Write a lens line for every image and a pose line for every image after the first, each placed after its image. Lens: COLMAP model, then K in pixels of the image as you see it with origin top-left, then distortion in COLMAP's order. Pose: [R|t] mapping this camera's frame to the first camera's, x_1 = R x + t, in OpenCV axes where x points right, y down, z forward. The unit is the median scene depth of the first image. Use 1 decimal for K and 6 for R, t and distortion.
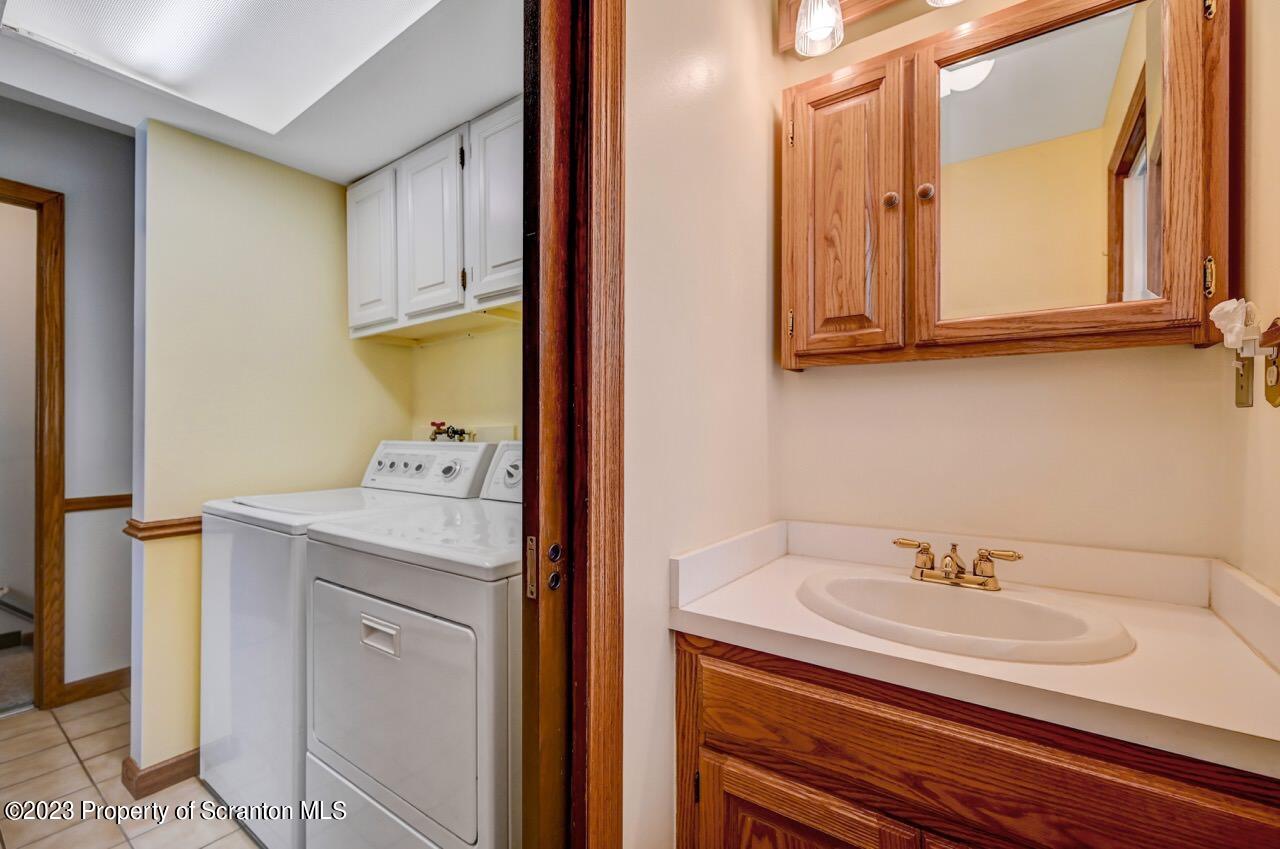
lens RADIAL K [[550.7, 0, 639.4], [0, 550.7, 436.4], [0, 0, 1]] dist [0.000516, 0.000022]
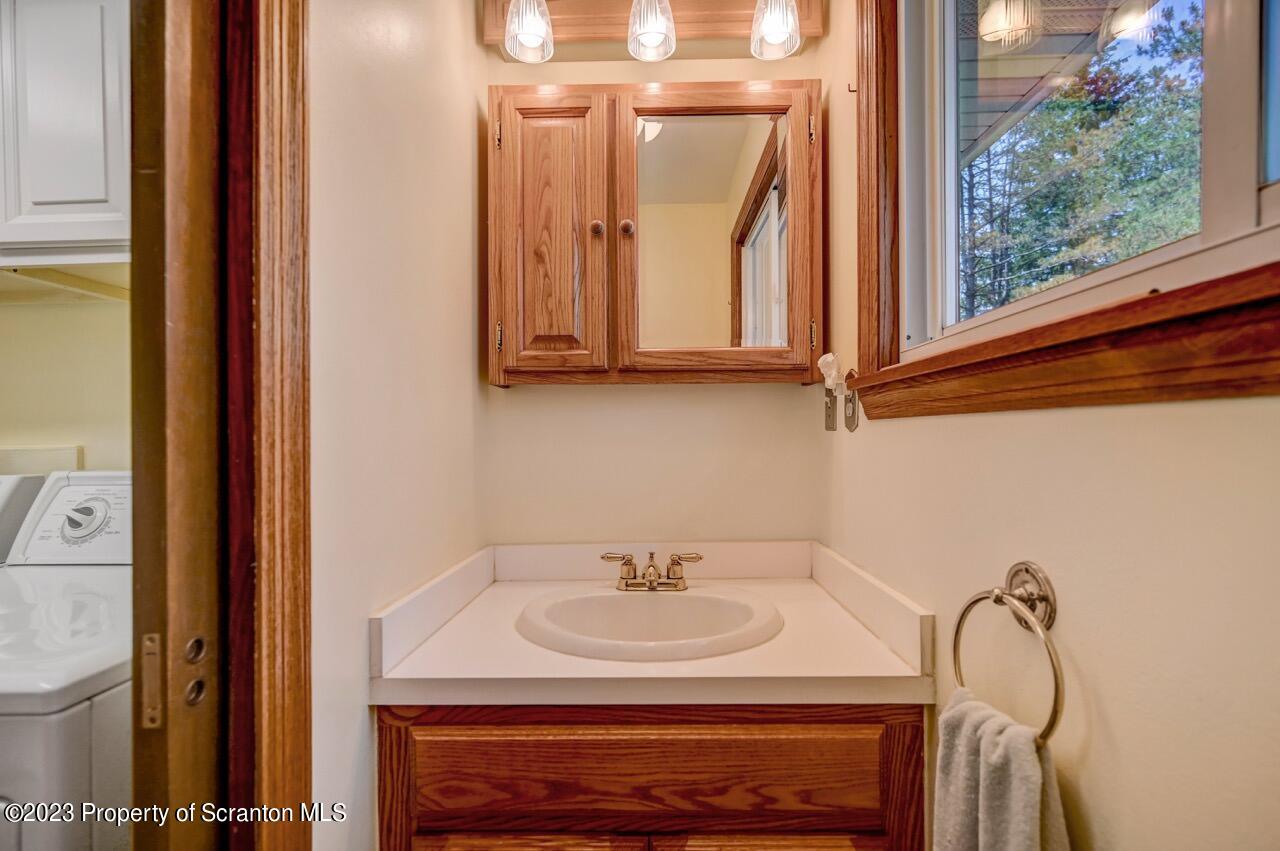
lens RADIAL K [[550.7, 0, 639.4], [0, 550.7, 437.4], [0, 0, 1]] dist [0.000516, 0.000022]
pose [[0.826544, -0.010434, 0.562775, -0.076811], [0.013740, 0.999904, -0.001641, -0.039110], [-0.562704, 0.009089, 0.826609, 0.122800]]
